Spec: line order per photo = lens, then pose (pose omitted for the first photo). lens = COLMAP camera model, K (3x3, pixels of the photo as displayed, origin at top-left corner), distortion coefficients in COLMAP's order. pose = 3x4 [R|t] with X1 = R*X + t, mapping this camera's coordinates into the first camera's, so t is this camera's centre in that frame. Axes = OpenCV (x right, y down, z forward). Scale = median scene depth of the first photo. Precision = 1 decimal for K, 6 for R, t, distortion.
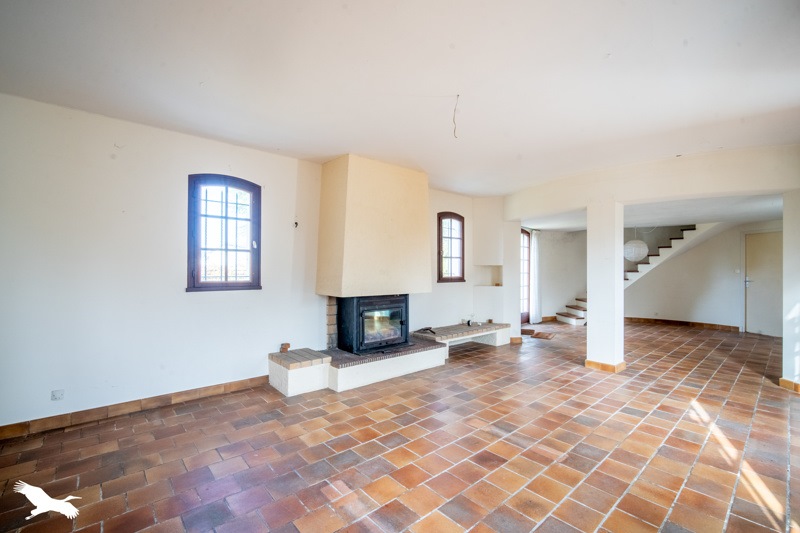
lens RADIAL K [[345.2, 0, 399.5], [0, 345.2, 268.8], [0, 0, 1]] dist [-0.004927, -0.000731]
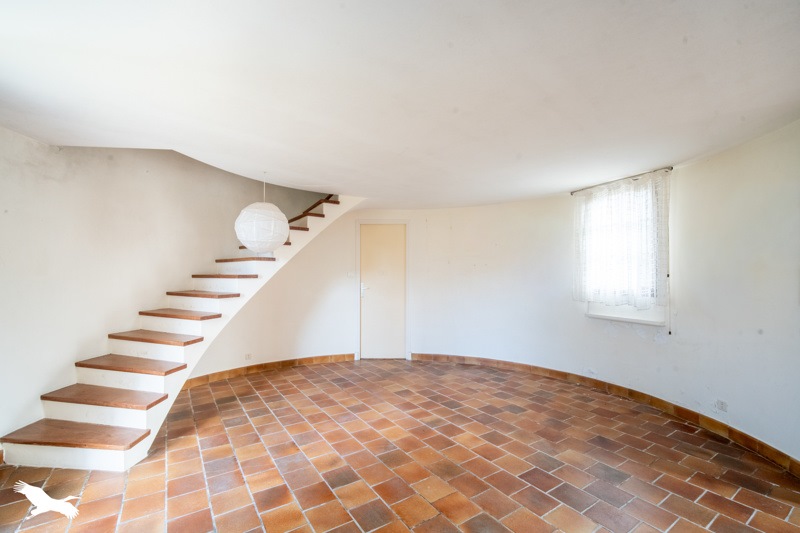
lens RADIAL K [[345.2, 0, 400.6], [0, 345.2, 272.3], [0, 0, 1]] dist [-0.004927, -0.000731]
pose [[0.135211, 0.010452, 0.990762, 0.566785], [-0.000745, 0.999945, -0.010447, 0.016058], [-0.990817, 0.000674, 0.135211, 1.570245]]
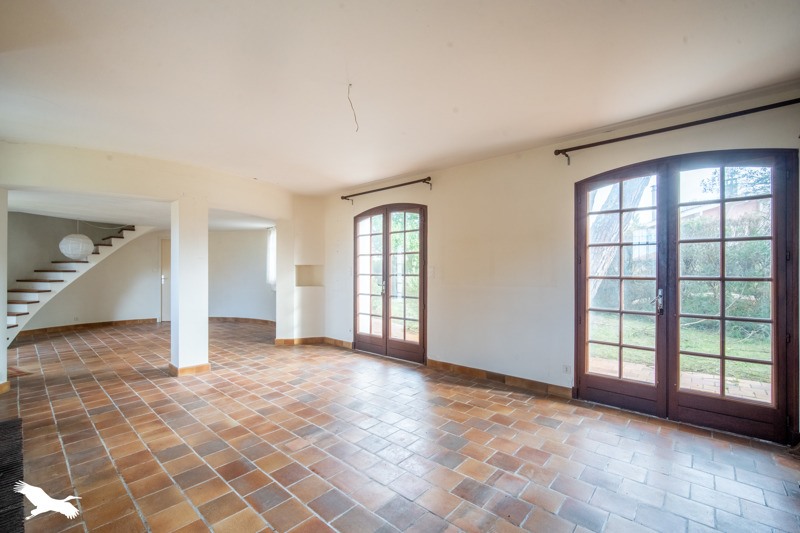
lens RADIAL K [[345.2, 0, 395.7], [0, 345.2, 267.7], [0, 0, 1]] dist [-0.004927, -0.000731]
pose [[-0.109533, 0.005911, 0.993966, -0.505469], [-0.006404, 0.999957, -0.006653, 0.000440], [-0.993963, -0.007094, -0.109490, 0.631175]]
